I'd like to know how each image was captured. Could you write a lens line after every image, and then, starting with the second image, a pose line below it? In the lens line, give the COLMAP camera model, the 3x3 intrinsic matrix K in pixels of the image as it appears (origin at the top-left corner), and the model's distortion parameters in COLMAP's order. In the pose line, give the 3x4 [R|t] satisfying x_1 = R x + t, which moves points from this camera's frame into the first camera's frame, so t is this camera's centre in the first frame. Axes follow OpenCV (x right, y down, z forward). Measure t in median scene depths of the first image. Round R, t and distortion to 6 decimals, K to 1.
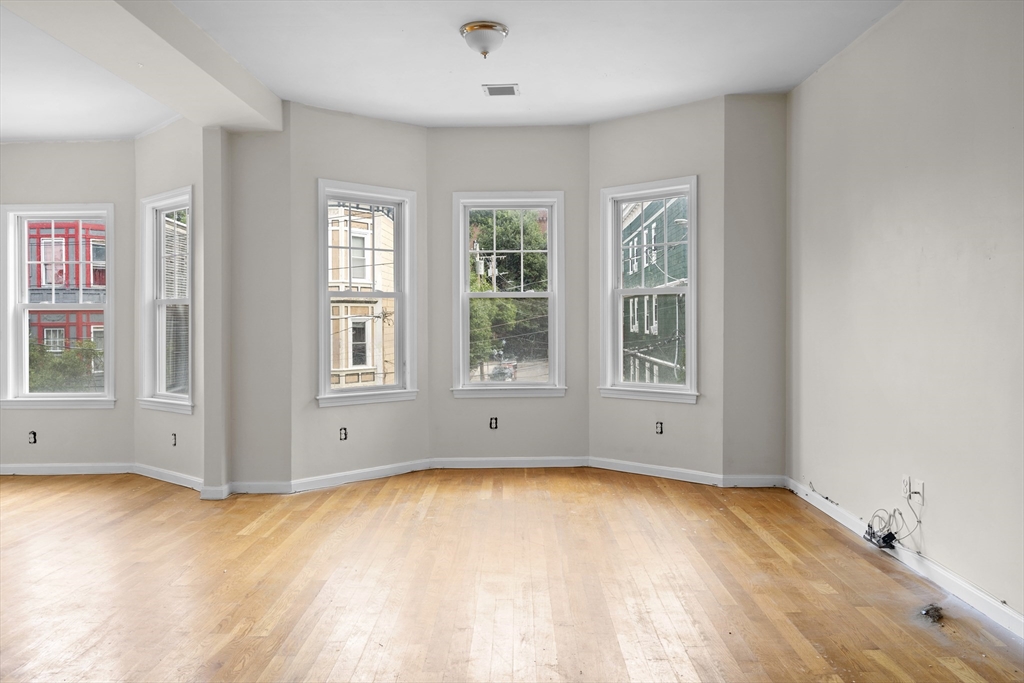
lens RADIAL K [[729.0, 0, 509.3], [0, 729.0, 324.1], [0, 0, 1]] dist [0.013791, 0.005136]
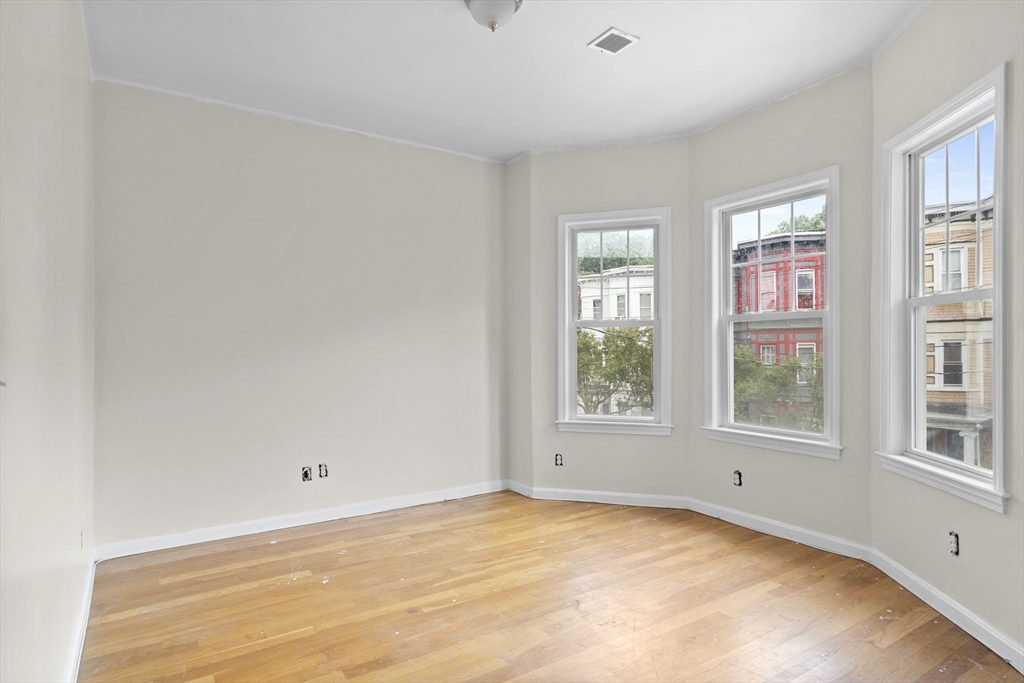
lens RADIAL K [[577.8, 0, 516.4], [0, 577.8, 345.0], [0, 0, 1]] dist [0.002457, 0.001729]
pose [[0.567908, 0.002056, -0.823090, -0.251631], [0.001771, 0.999992, 0.003720, 0.003302], [0.823090, -0.003570, 0.567899, 0.418982]]
